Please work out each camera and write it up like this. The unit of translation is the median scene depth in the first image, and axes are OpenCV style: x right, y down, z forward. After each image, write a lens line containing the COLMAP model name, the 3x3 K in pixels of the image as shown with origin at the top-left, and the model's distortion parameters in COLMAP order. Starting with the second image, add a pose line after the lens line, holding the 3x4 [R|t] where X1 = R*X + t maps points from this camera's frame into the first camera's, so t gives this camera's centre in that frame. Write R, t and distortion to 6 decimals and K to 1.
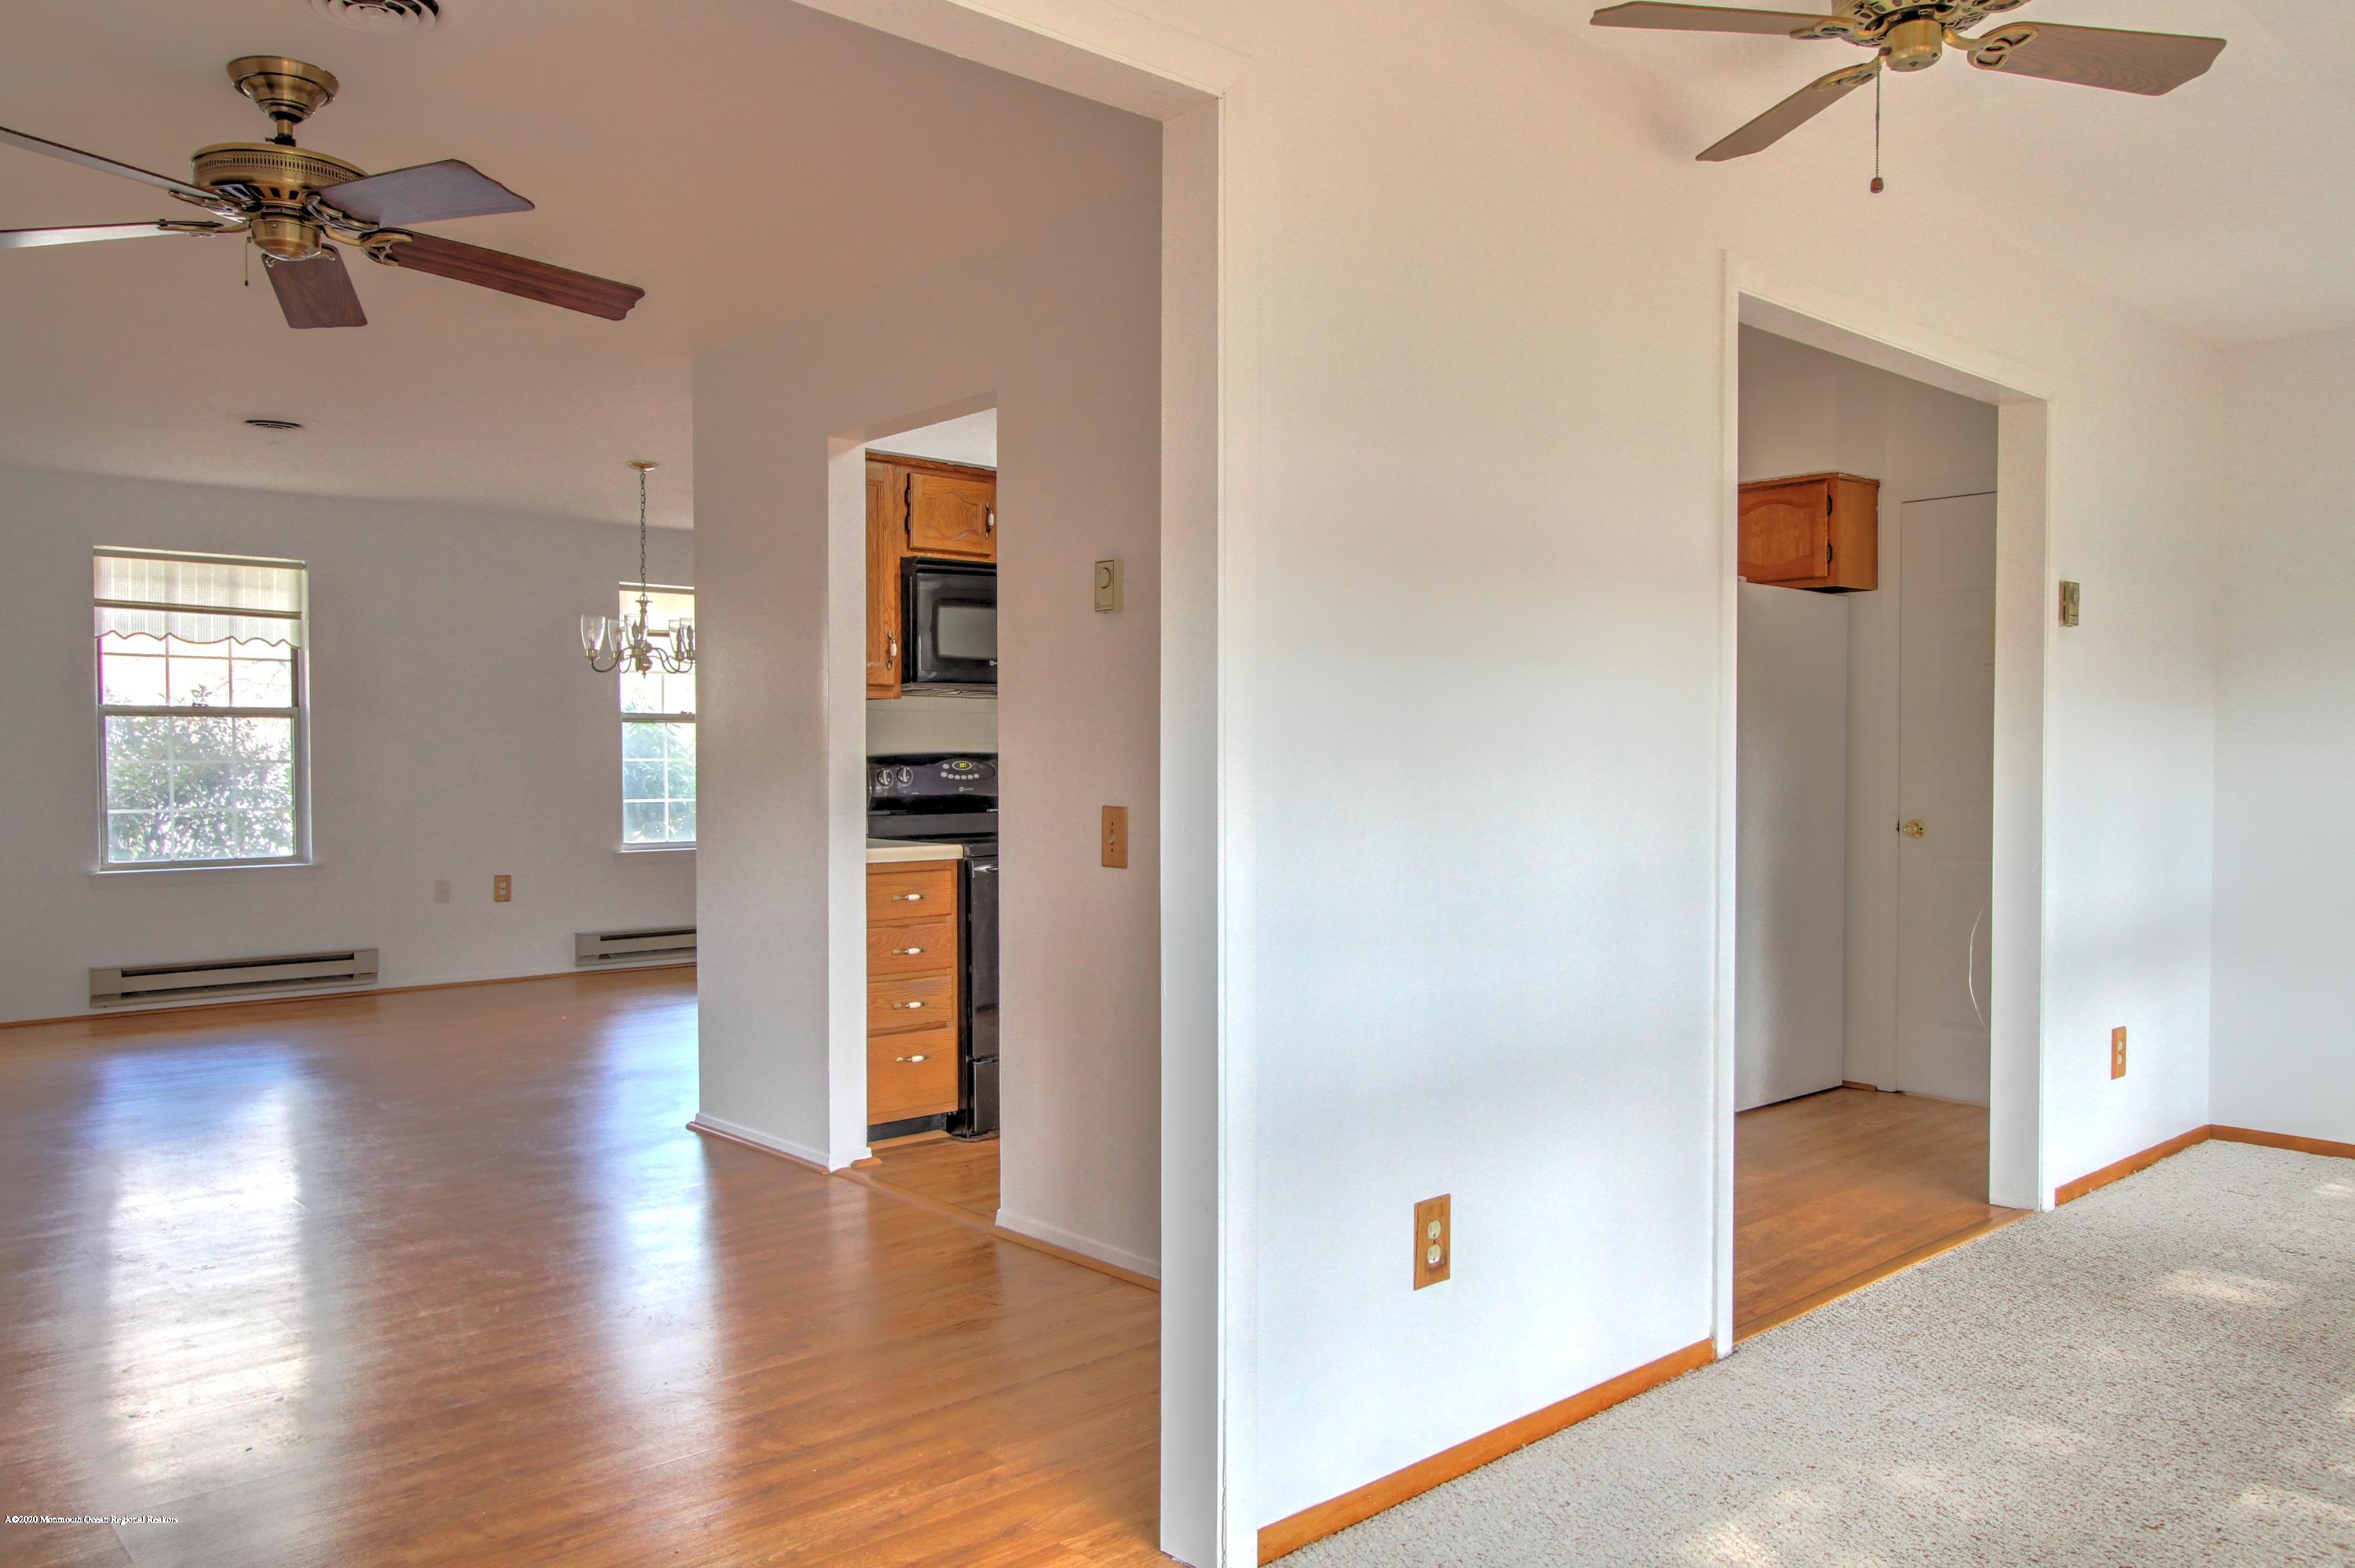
lens RADIAL K [[1682.3, 0, 1177.5], [0, 1682.3, 784.0], [0, 0, 1]] dist [-0.000758, -0.000210]
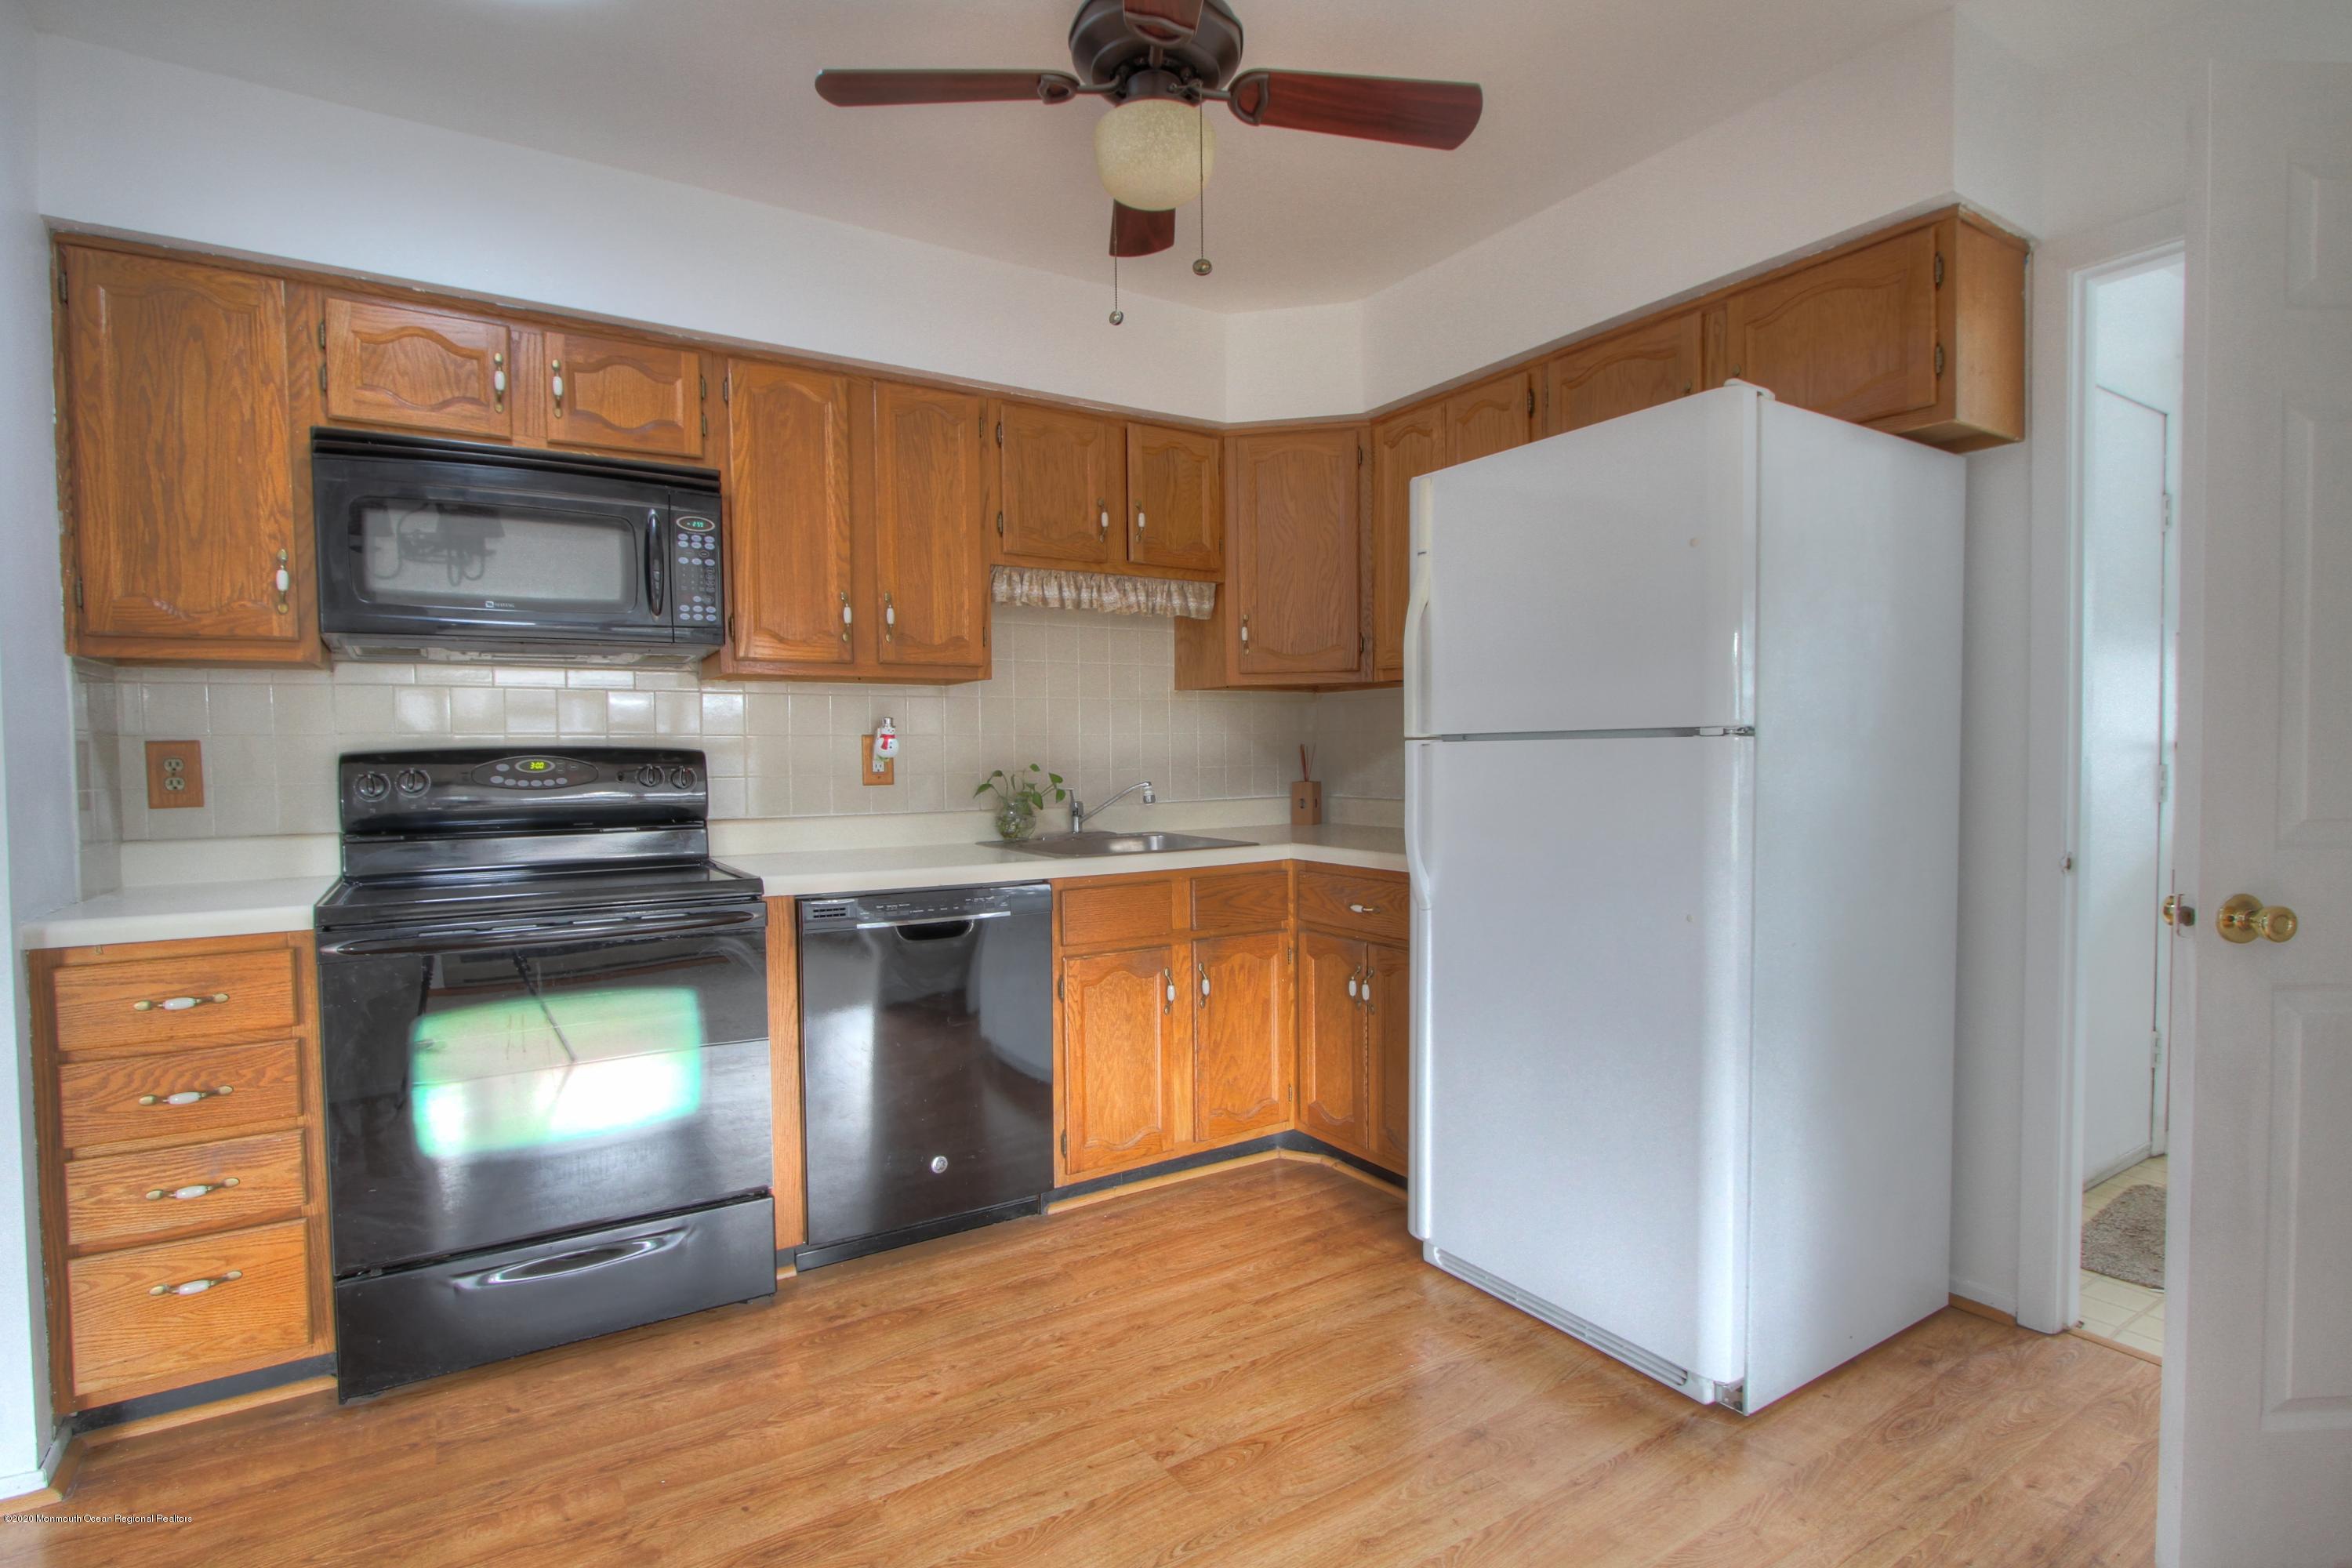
lens RADIAL K [[1144.9, 0, 1168.8], [0, 1144.9, 788.1], [0, 0, 1]] dist [-0.010736, 0.001705]
pose [[0.985643, -0.003503, -0.168809, 0.210978], [0.006239, 0.999858, 0.015681, -0.008045], [0.168730, -0.016509, 0.985524, 0.614191]]
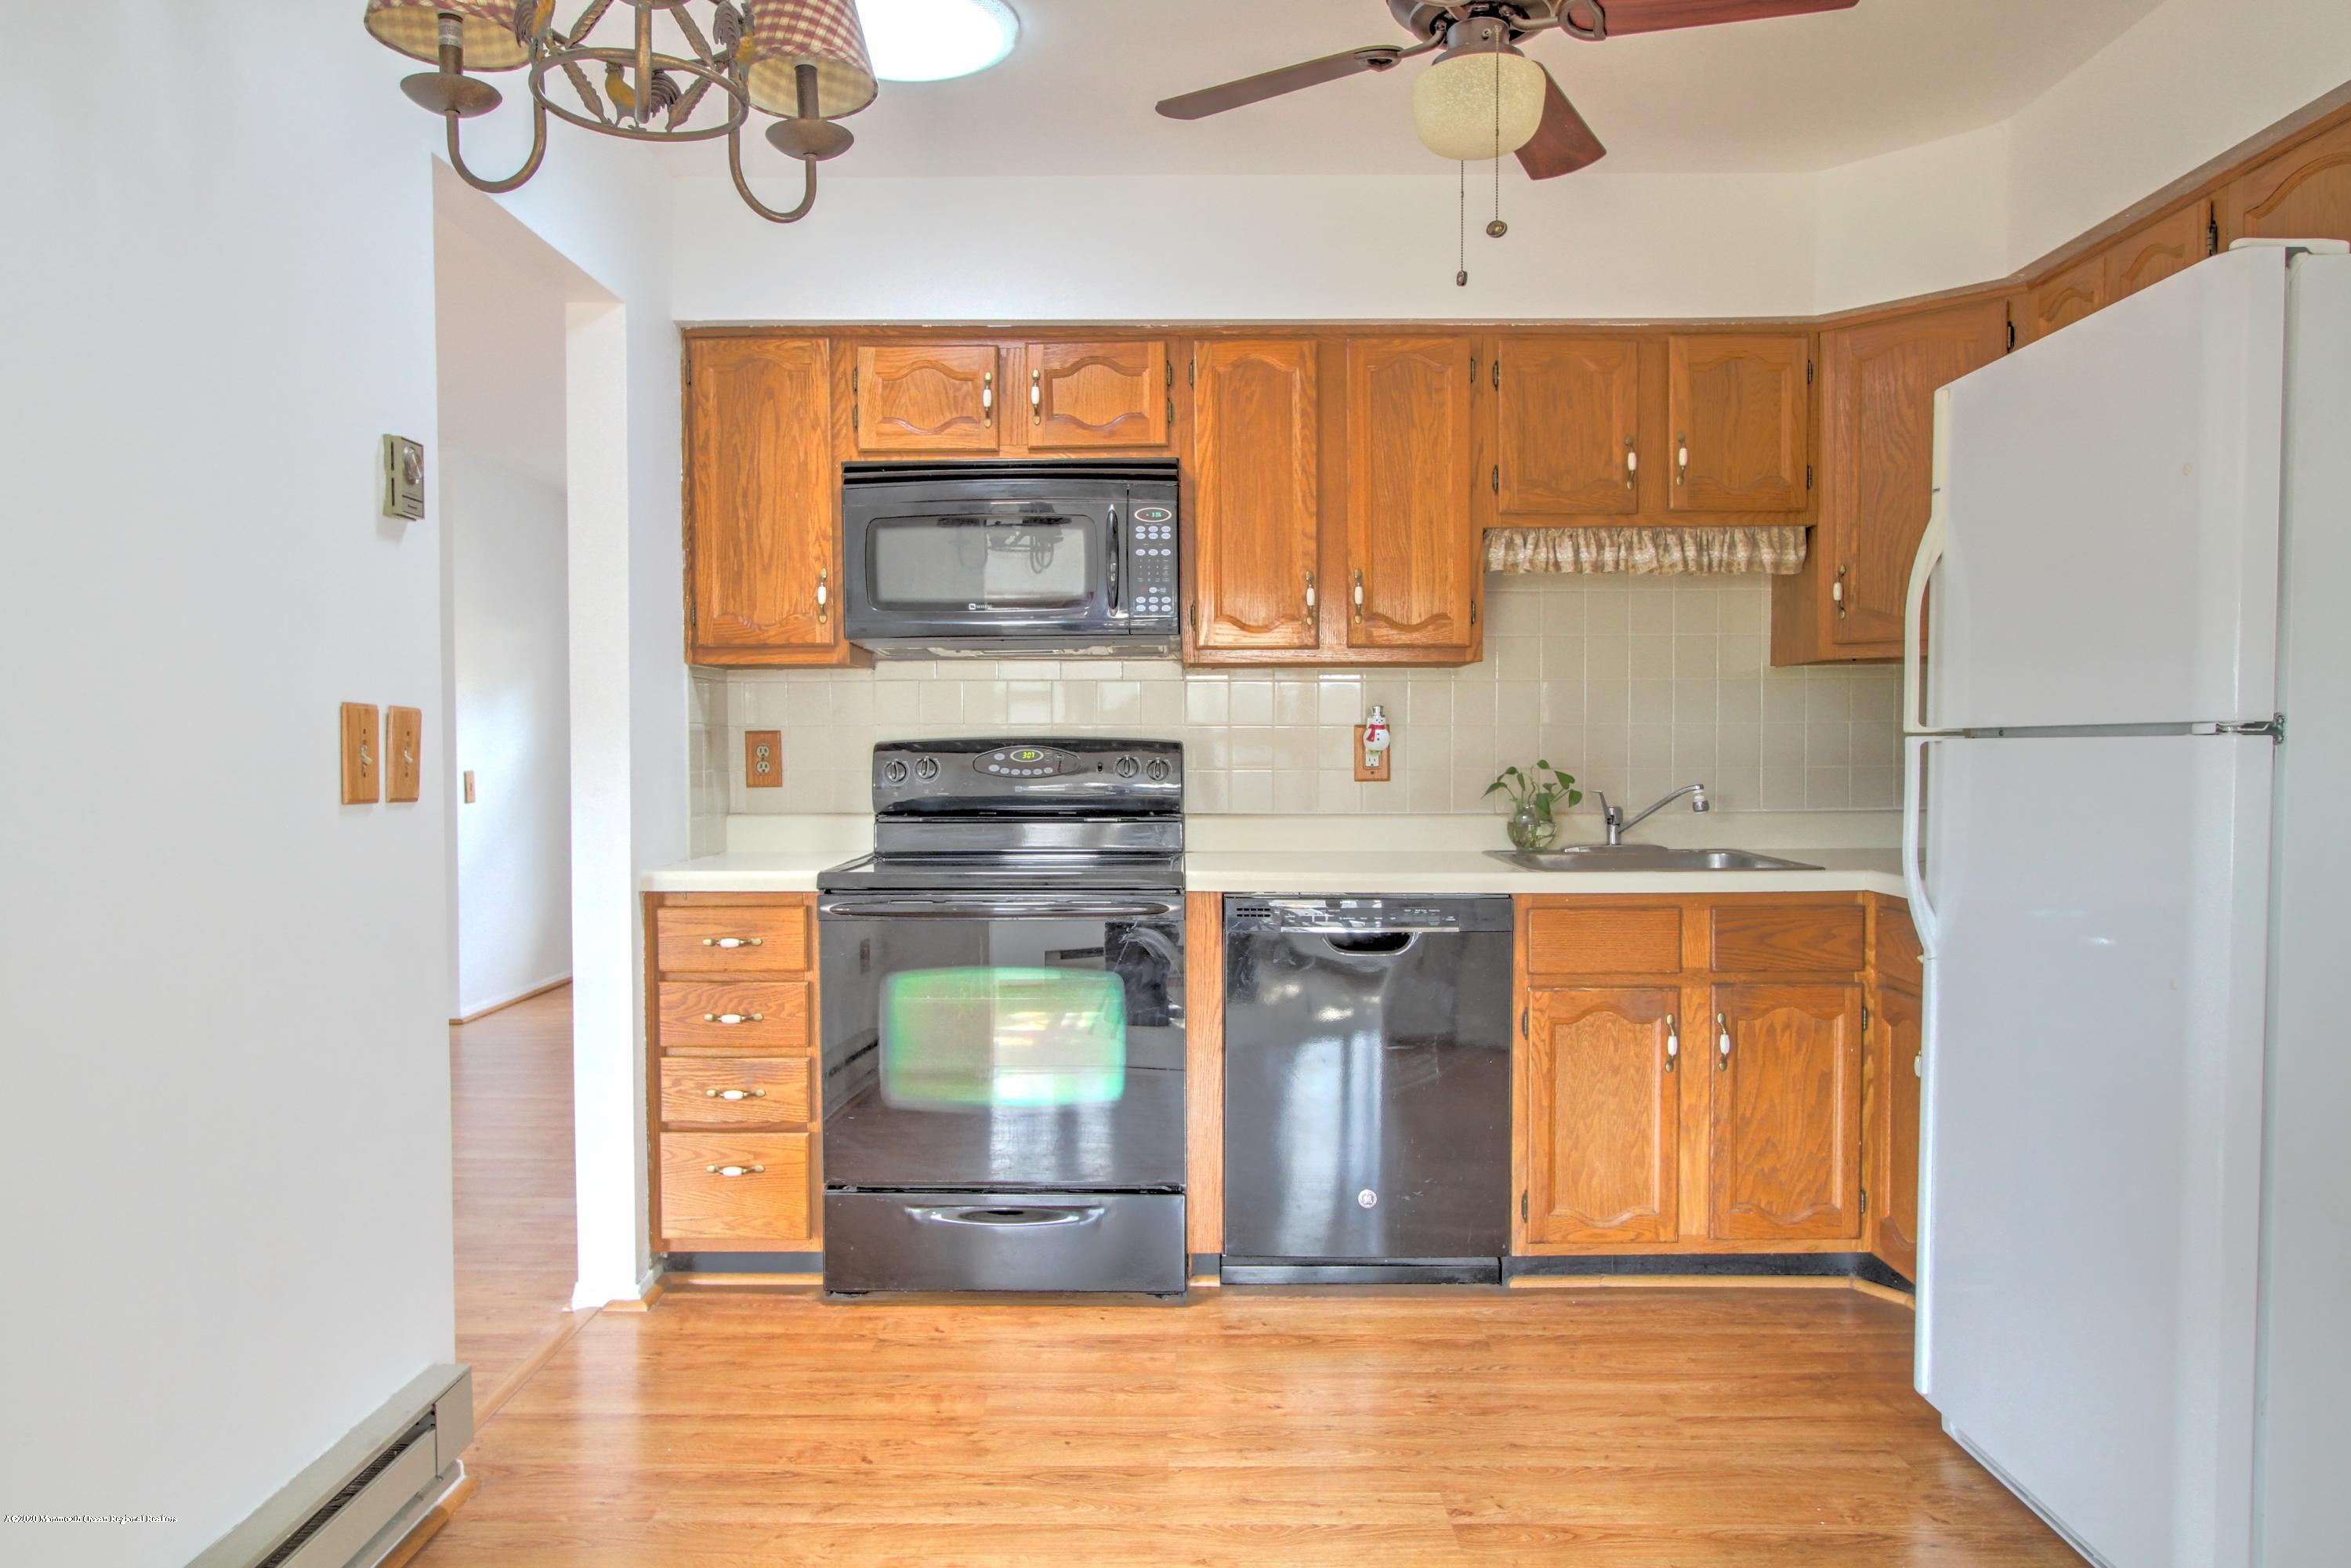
lens RADIAL K [[1583.9, 0, 1175.5], [0, 1583.9, 784.0], [0, 0, 1]] dist [-0.001474, 0.004488]
pose [[0.738760, 0.016333, -0.673771, 0.384904], [-0.009405, 0.999859, 0.013926, -0.009319], [0.673903, -0.003951, 0.738809, 0.572421]]
